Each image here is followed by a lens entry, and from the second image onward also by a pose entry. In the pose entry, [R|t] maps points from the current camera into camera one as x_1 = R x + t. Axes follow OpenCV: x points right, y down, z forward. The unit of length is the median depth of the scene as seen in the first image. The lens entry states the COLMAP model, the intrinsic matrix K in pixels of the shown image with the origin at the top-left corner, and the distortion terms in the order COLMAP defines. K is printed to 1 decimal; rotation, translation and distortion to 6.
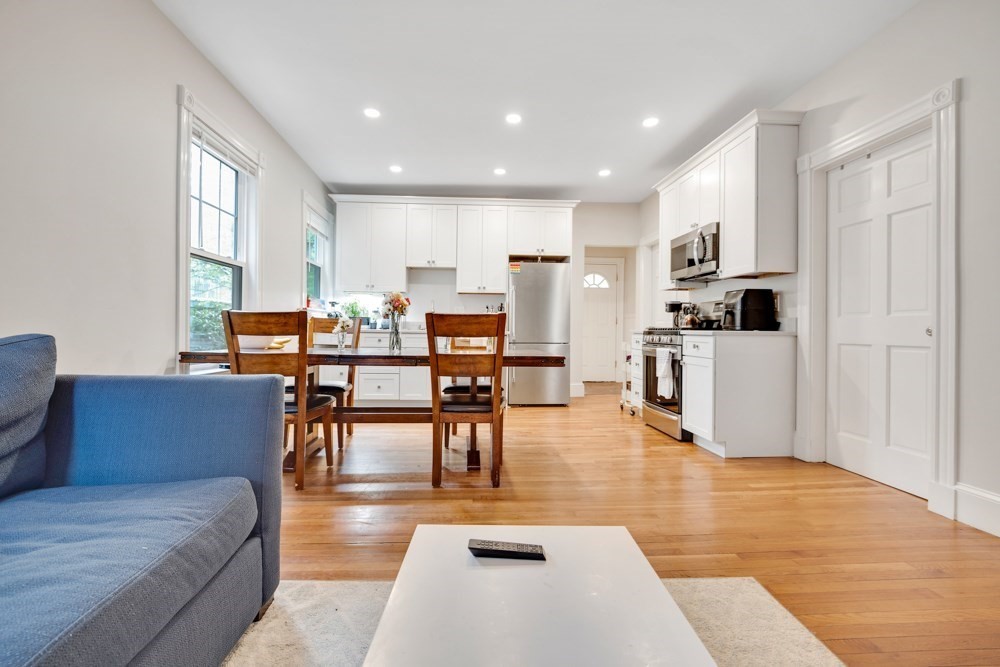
lens RADIAL K [[446.5, 0, 498.4], [0, 446.5, 328.1], [0, 0, 1]] dist [-0.011665, 0.001900]
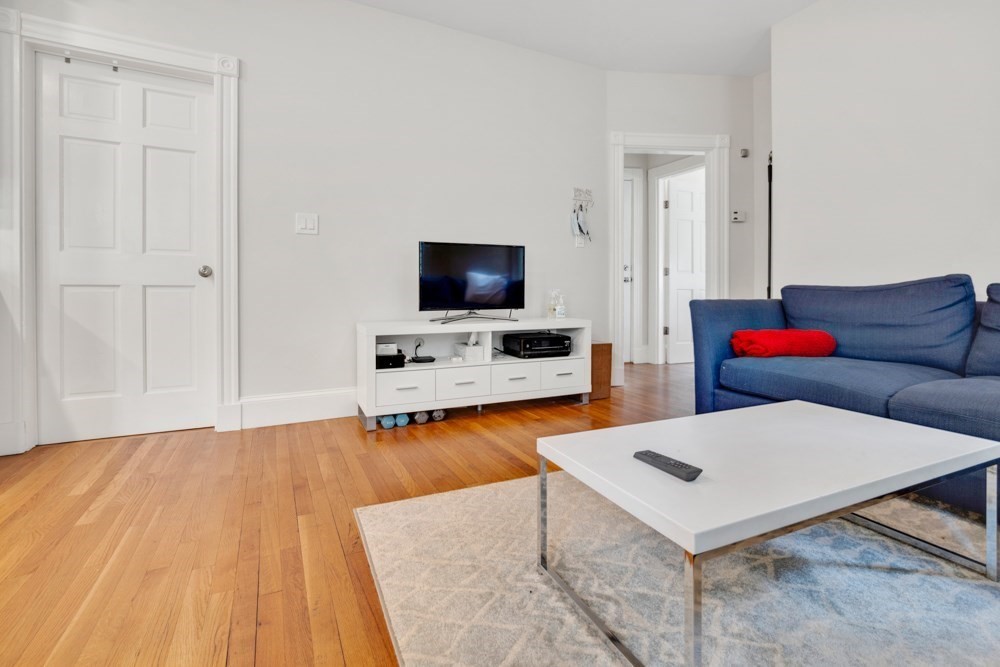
lens RADIAL K [[446.5, 0, 493.1], [0, 446.5, 300.2], [0, 0, 1]] dist [-0.011665, 0.001900]
pose [[-0.388541, -0.006915, 0.921405, -0.213563], [-0.000593, 0.999974, 0.007255, 0.049762], [-0.921431, 0.002273, -0.388535, 0.539990]]
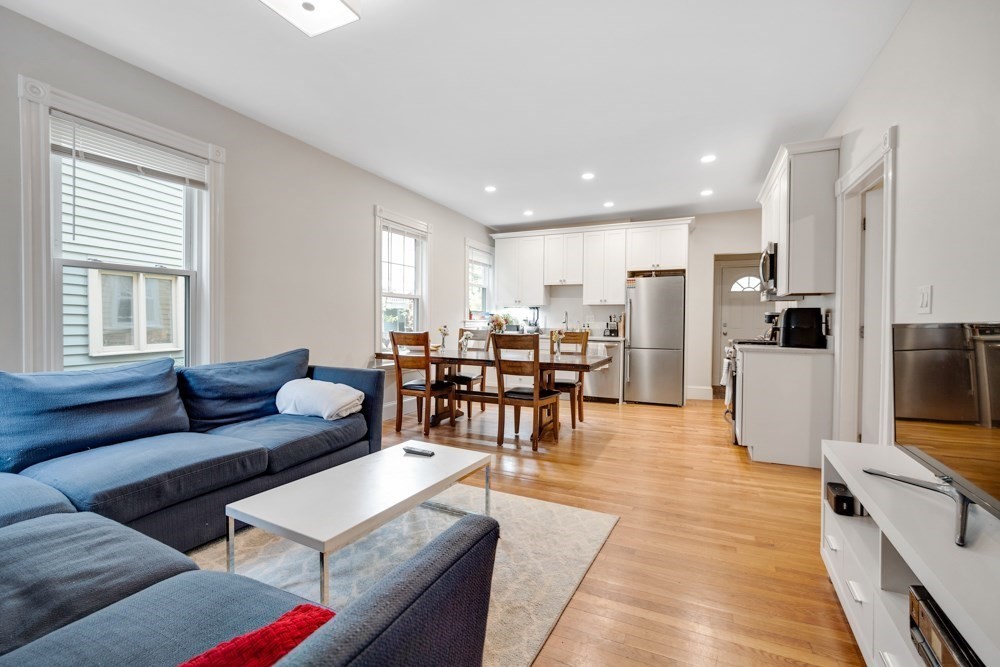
lens RADIAL K [[446.5, 0, 499.5], [0, 446.5, 329.1], [0, 0, 1]] dist [-0.011665, 0.001900]
pose [[0.874943, 0.008446, -0.484153, 0.467923], [0.001141, 0.999809, 0.019504, -0.060070], [0.484225, -0.017617, 0.874766, -0.270194]]
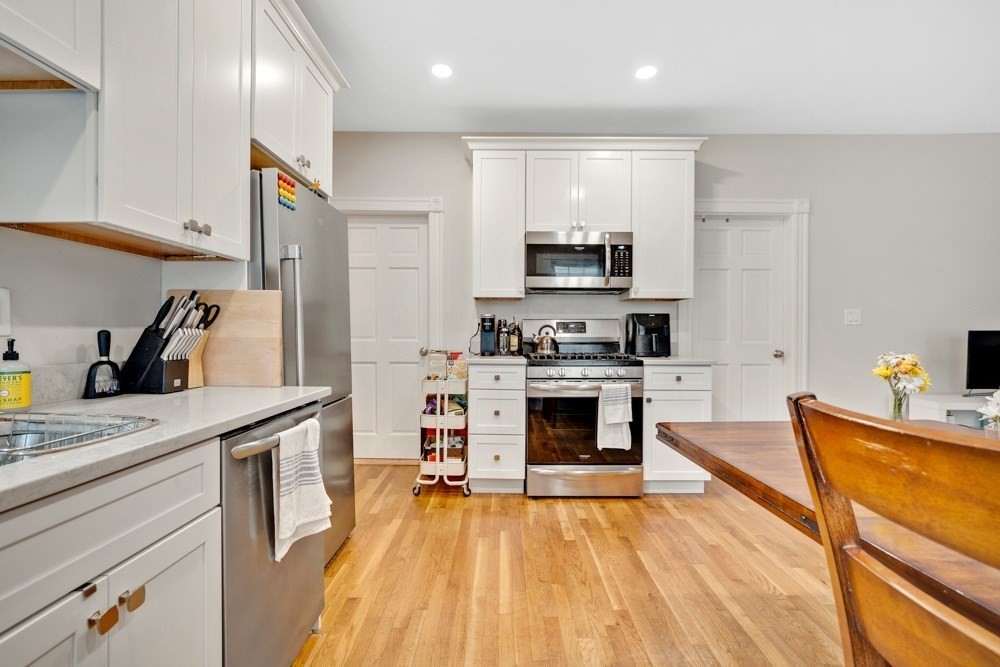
lens RADIAL K [[446.5, 0, 495.5], [0, 446.5, 336.7], [0, 0, 1]] dist [-0.011665, 0.001900]
pose [[0.082900, -0.015877, 0.996431, -0.445434], [-0.005610, 0.999850, 0.016399, -0.050580], [-0.996542, -0.006949, 0.082798, 1.299662]]
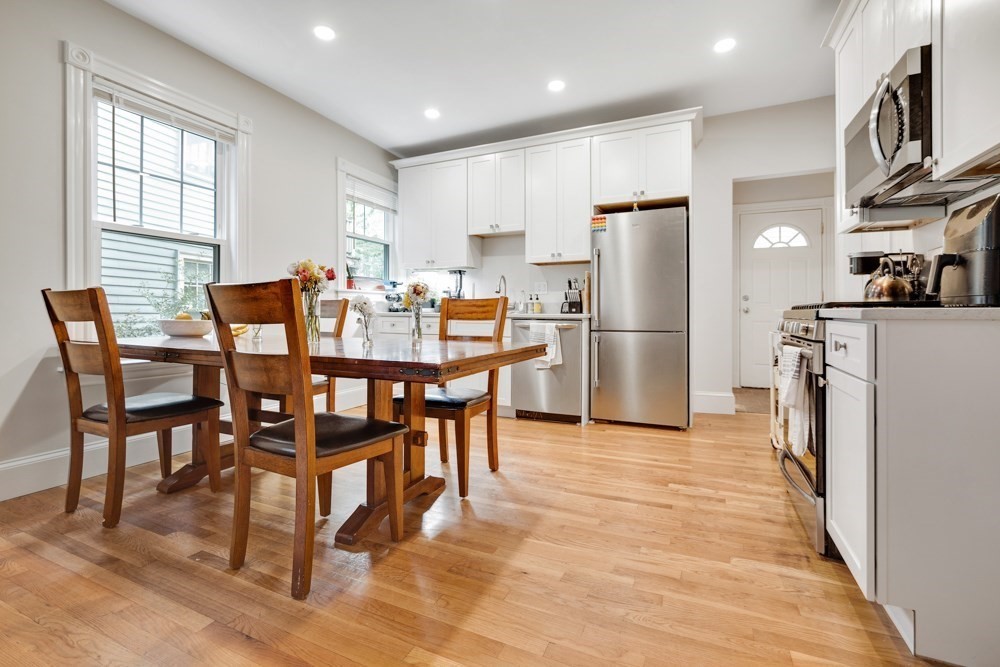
lens RADIAL K [[446.5, 0, 502.5], [0, 446.5, 309.6], [0, 0, 1]] dist [-0.011665, 0.001900]
pose [[0.878966, -0.011876, -0.476737, 0.369610], [0.010001, 0.999929, -0.006471, 0.006303], [0.476780, 0.000920, 0.879022, 0.492935]]
